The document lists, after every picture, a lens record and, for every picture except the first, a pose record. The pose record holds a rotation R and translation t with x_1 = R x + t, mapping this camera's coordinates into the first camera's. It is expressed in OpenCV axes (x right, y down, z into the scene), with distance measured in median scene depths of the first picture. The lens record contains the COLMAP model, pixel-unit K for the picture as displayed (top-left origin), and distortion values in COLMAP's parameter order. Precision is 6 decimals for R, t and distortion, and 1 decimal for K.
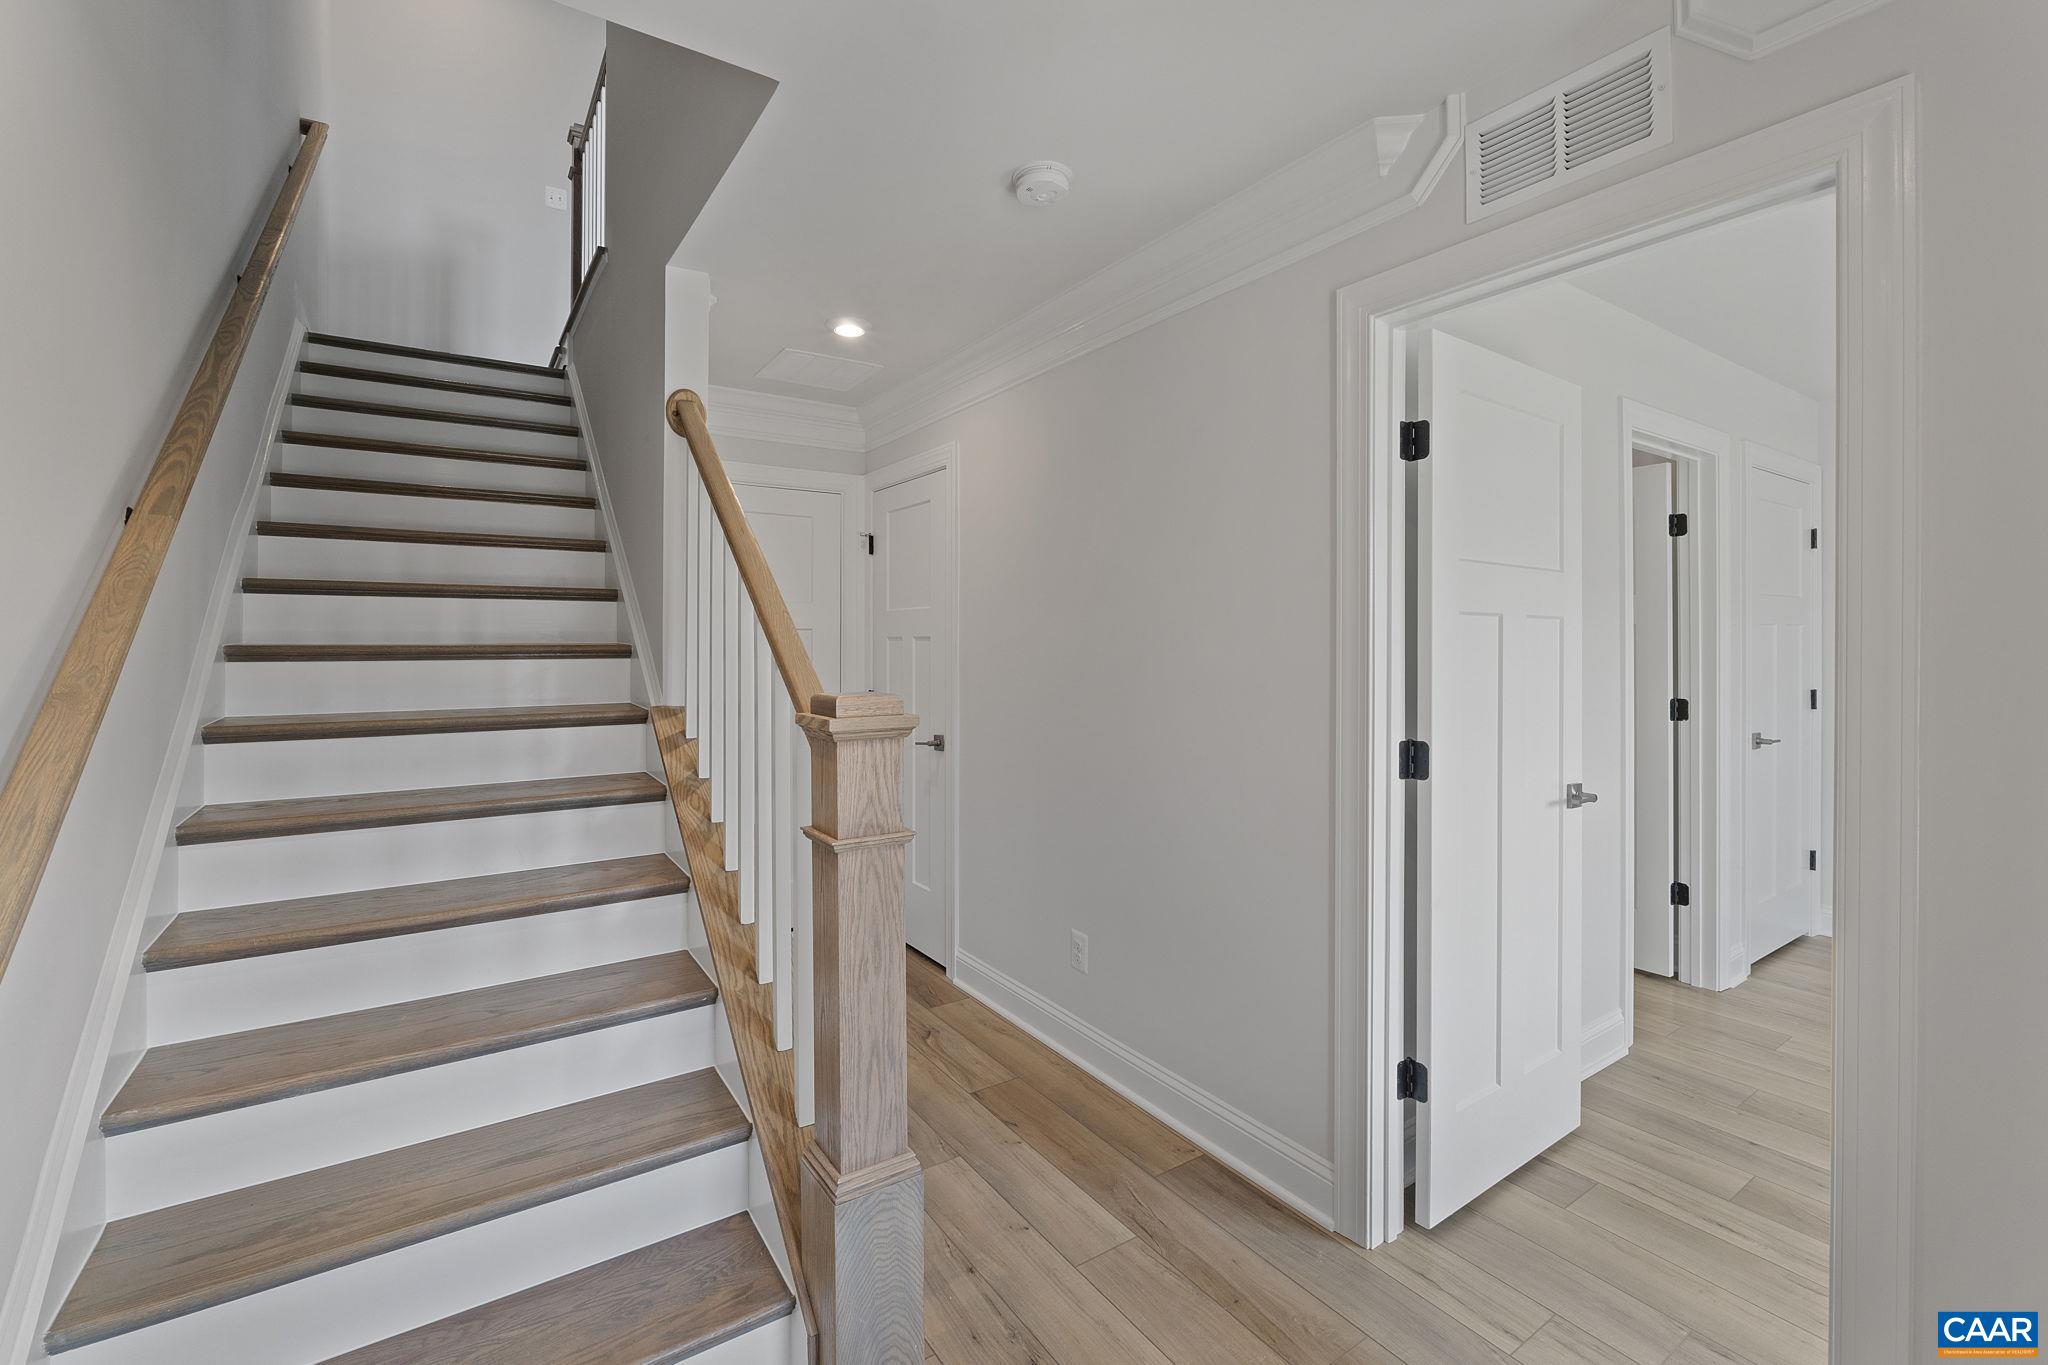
lens RADIAL K [[872.8, 0, 1021.1], [0, 872.8, 650.2], [0, 0, 1]] dist [-0.002983, -0.000468]
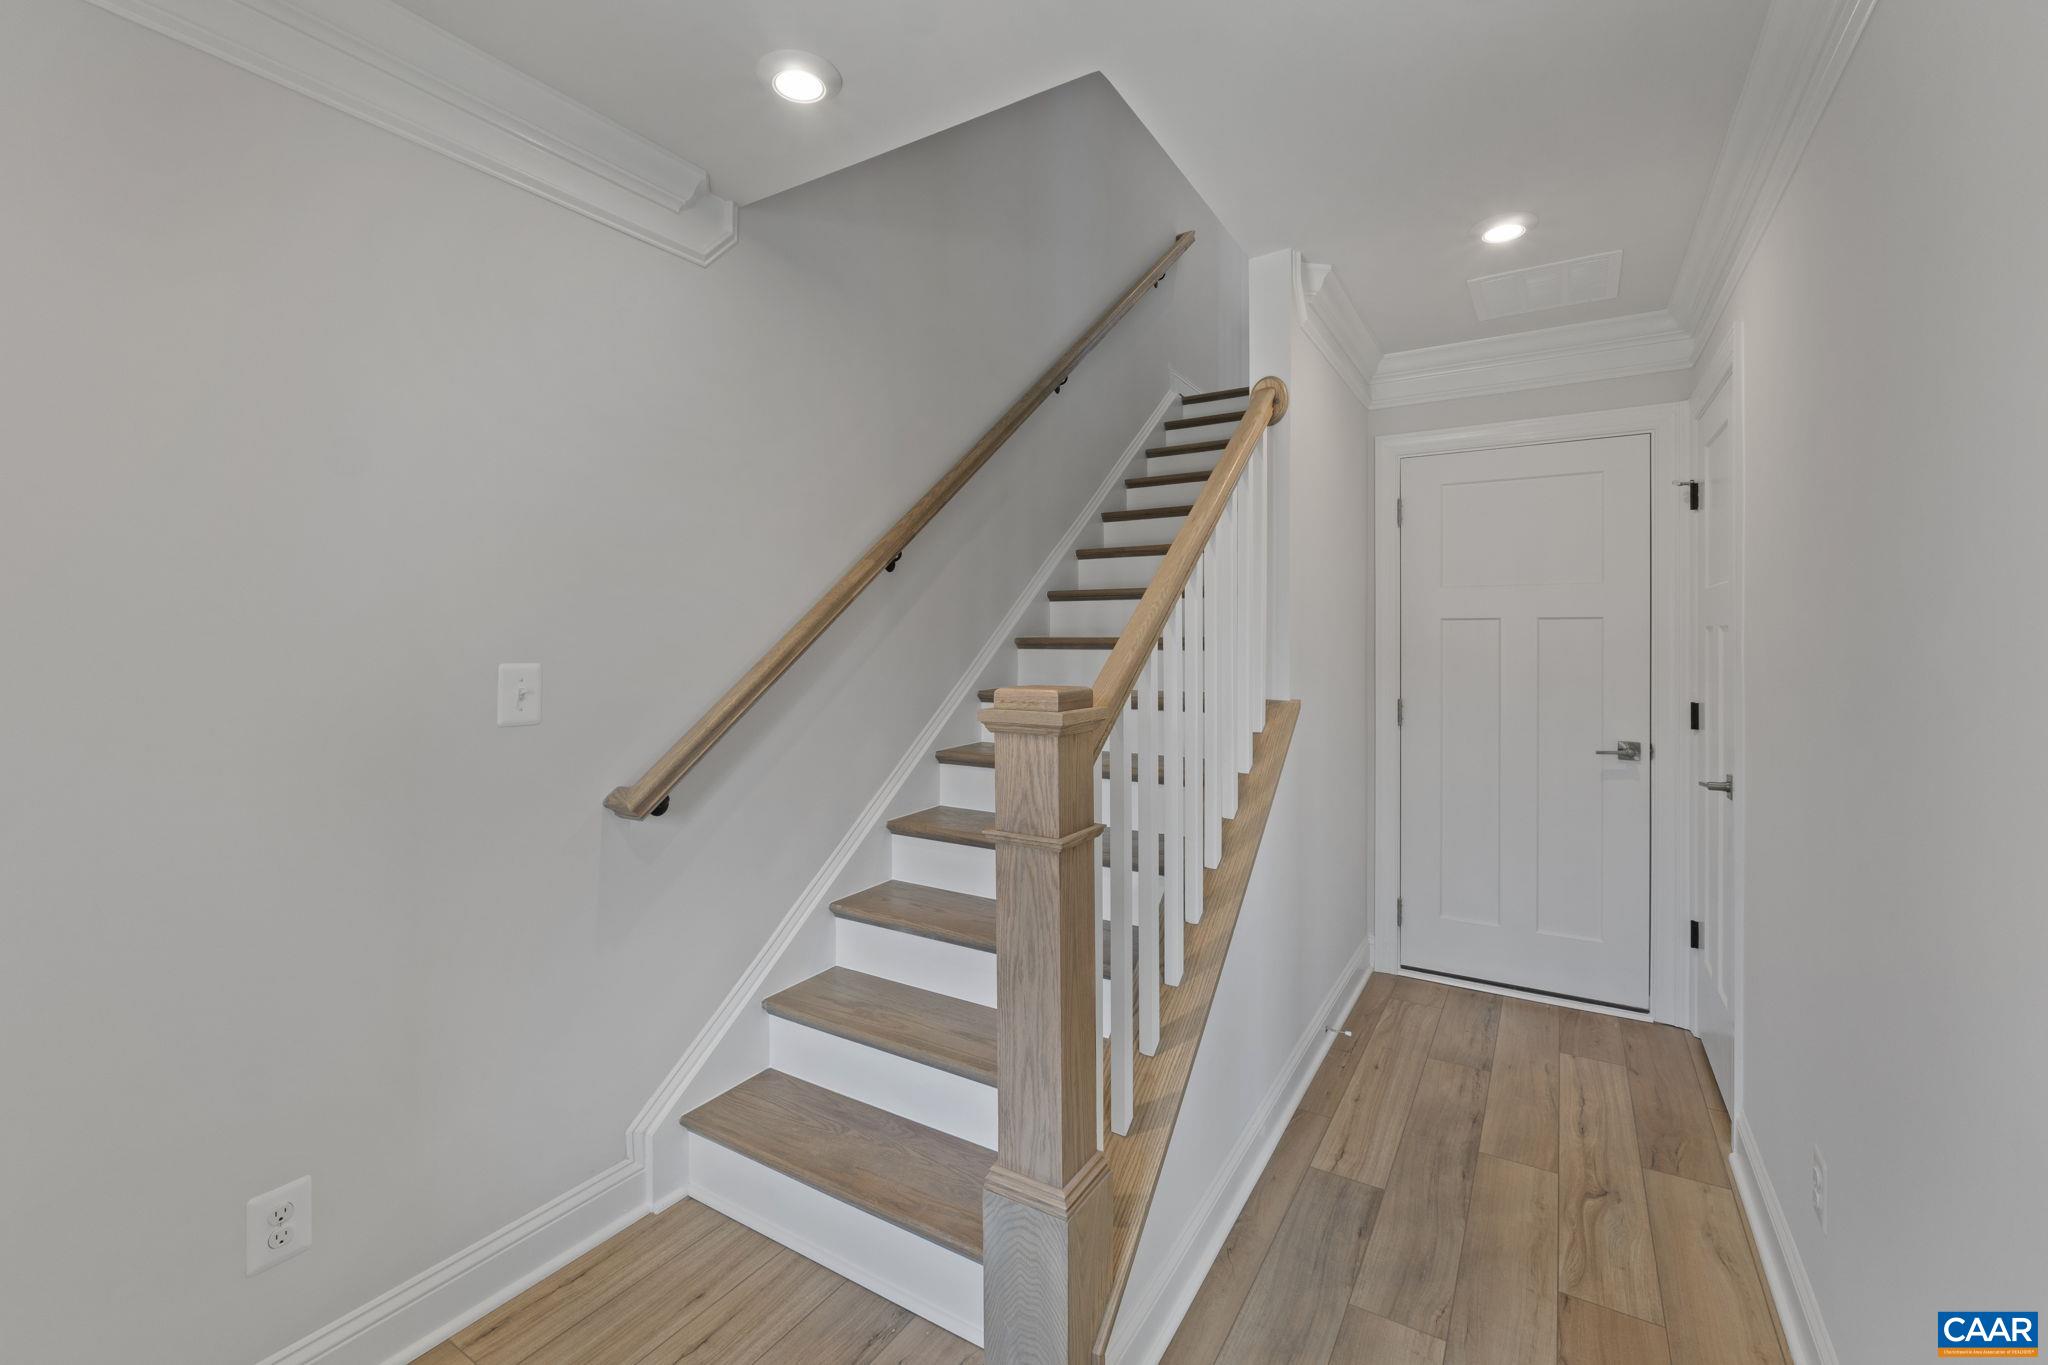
lens RADIAL K [[884.6, 0, 1023.0], [0, 884.6, 644.5], [0, 0, 1]] dist [-0.001094, -0.000118]
pose [[0.413901, 0.008681, -0.910281, 0.638513], [-0.007559, 0.999953, 0.006099, -0.002627], [0.910291, 0.004357, 0.413947, 0.529309]]
